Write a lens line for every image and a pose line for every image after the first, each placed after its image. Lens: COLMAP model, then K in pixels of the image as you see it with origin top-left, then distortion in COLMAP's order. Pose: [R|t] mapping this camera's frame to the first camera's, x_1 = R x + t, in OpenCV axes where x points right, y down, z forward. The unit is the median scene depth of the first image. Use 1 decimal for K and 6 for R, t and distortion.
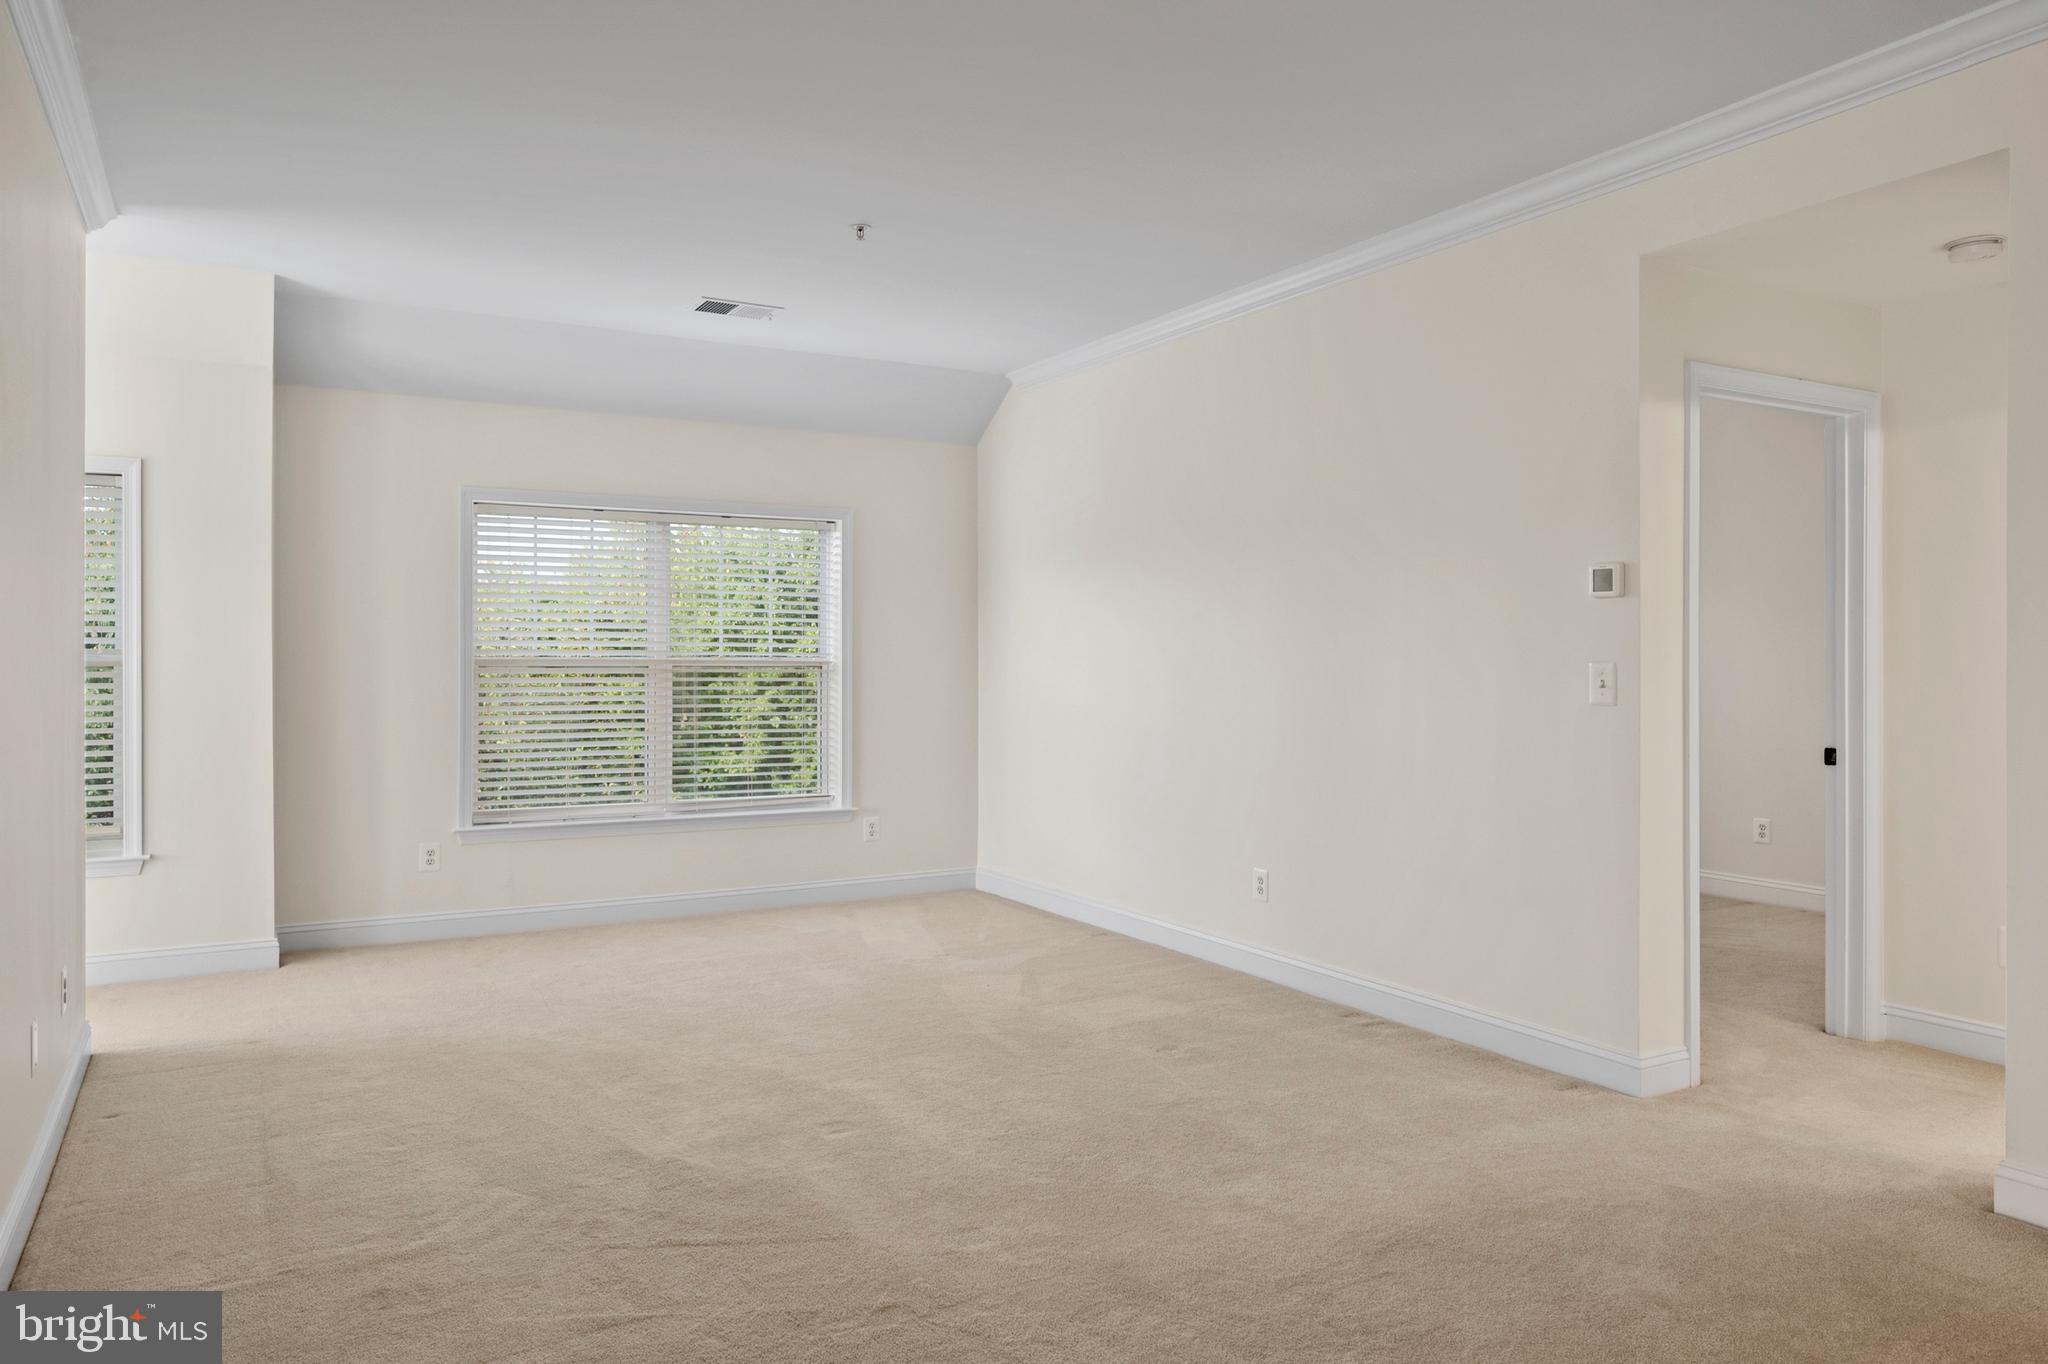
lens RADIAL K [[1364.2, 0, 1024.0], [0, 1364.2, 682.0], [0, 0, 1]] dist [-0.002651, 0.000856]
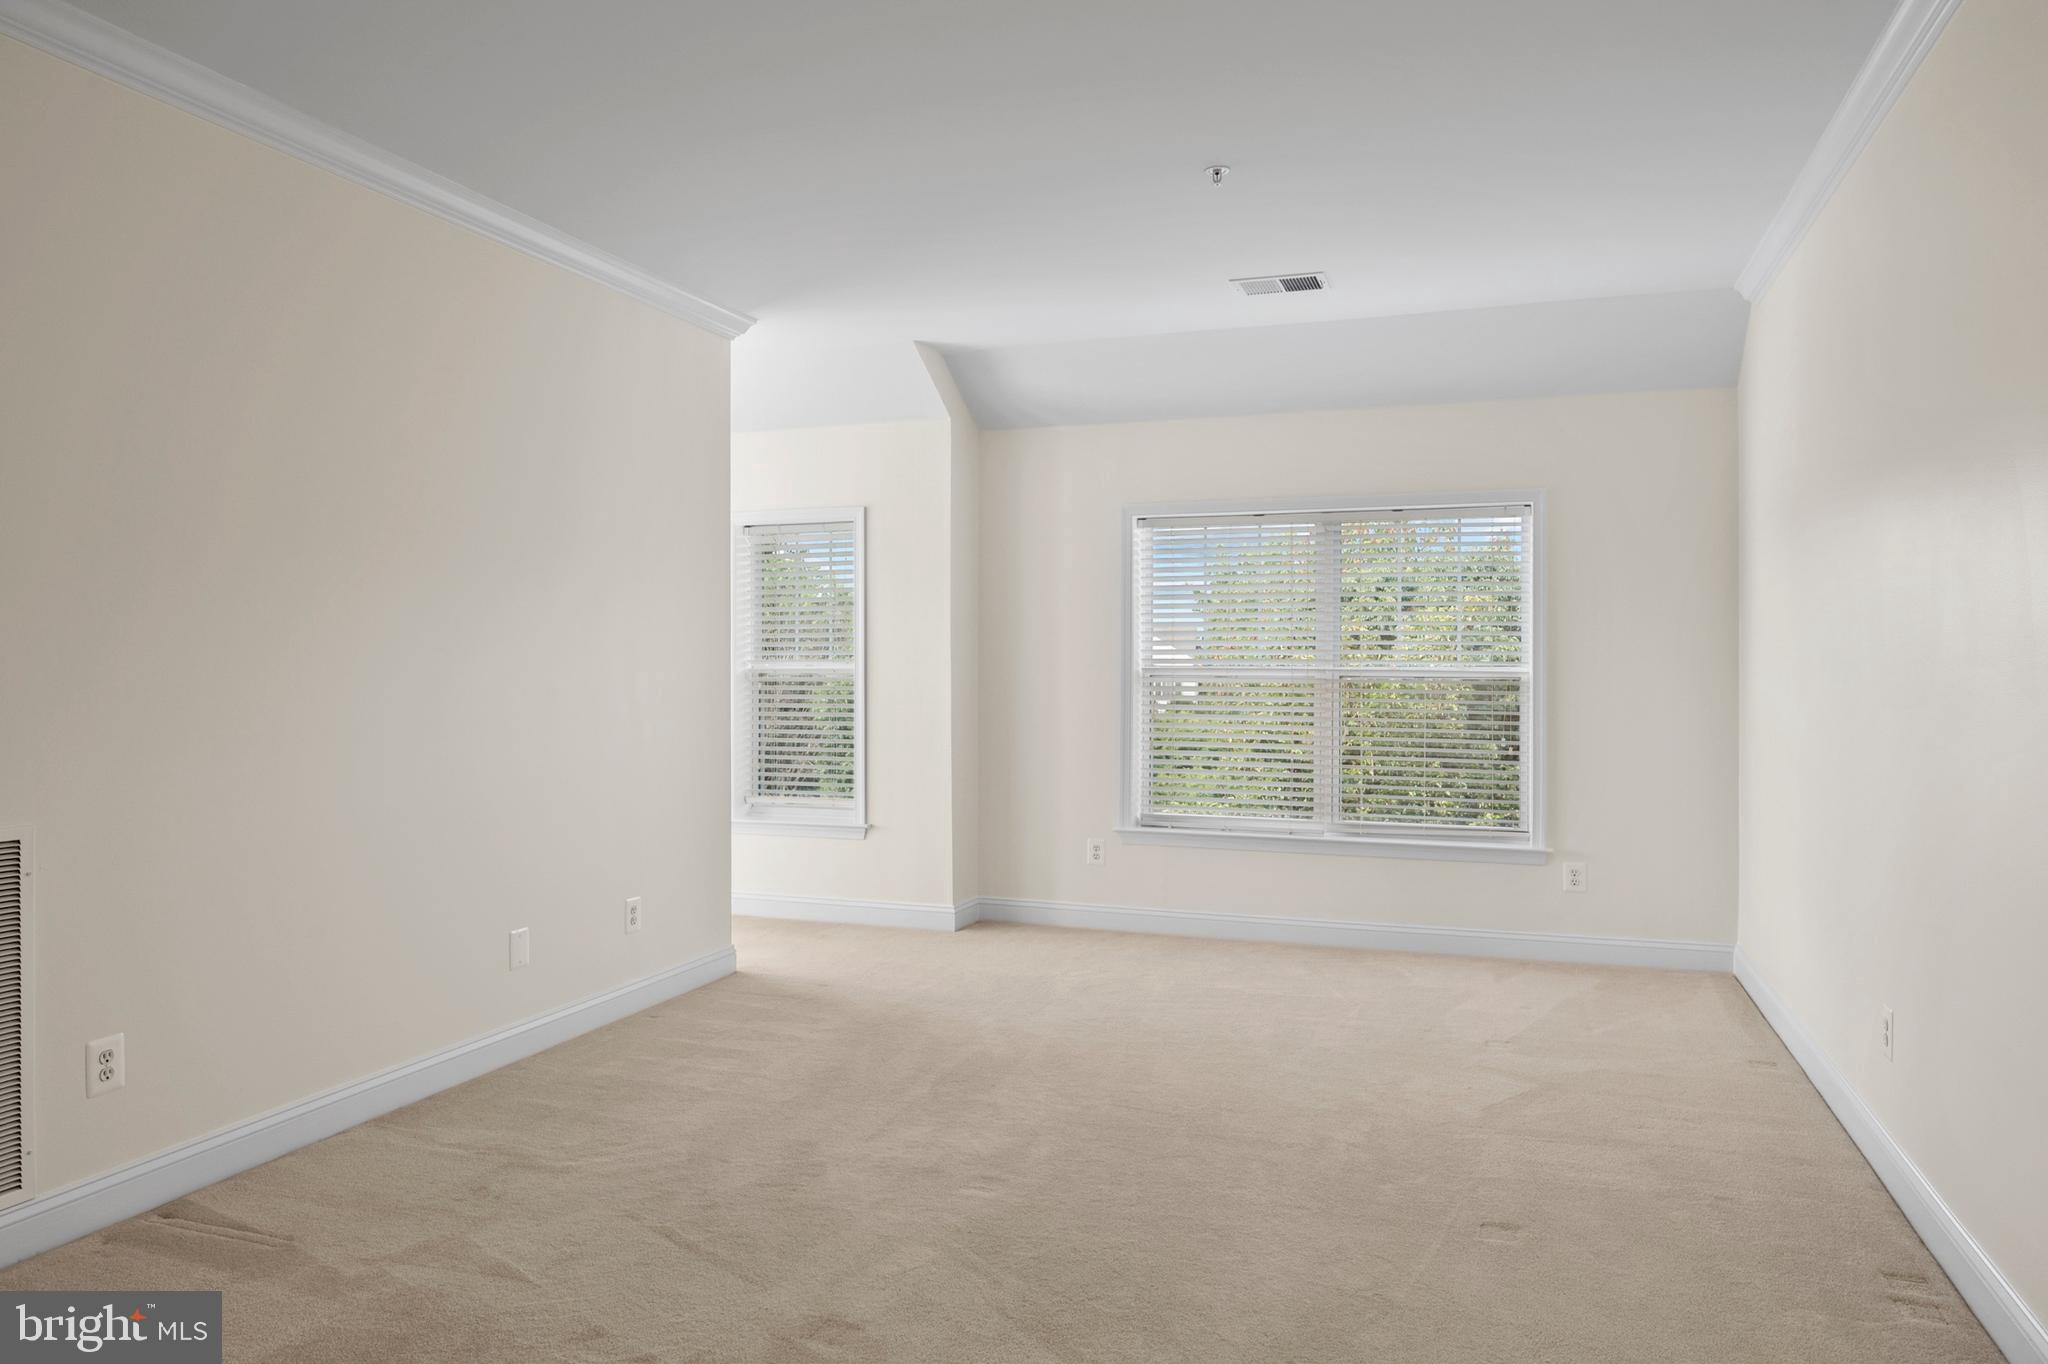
lens RADIAL K [[1364.2, 0, 1024.0], [0, 1364.2, 682.0], [0, 0, 1]] dist [-0.002651, 0.000856]
pose [[0.650028, 0.009769, -0.759848, 0.351797], [-0.014589, 0.999894, 0.000375, -0.005026], [0.759770, 0.010842, 0.650101, 0.265312]]
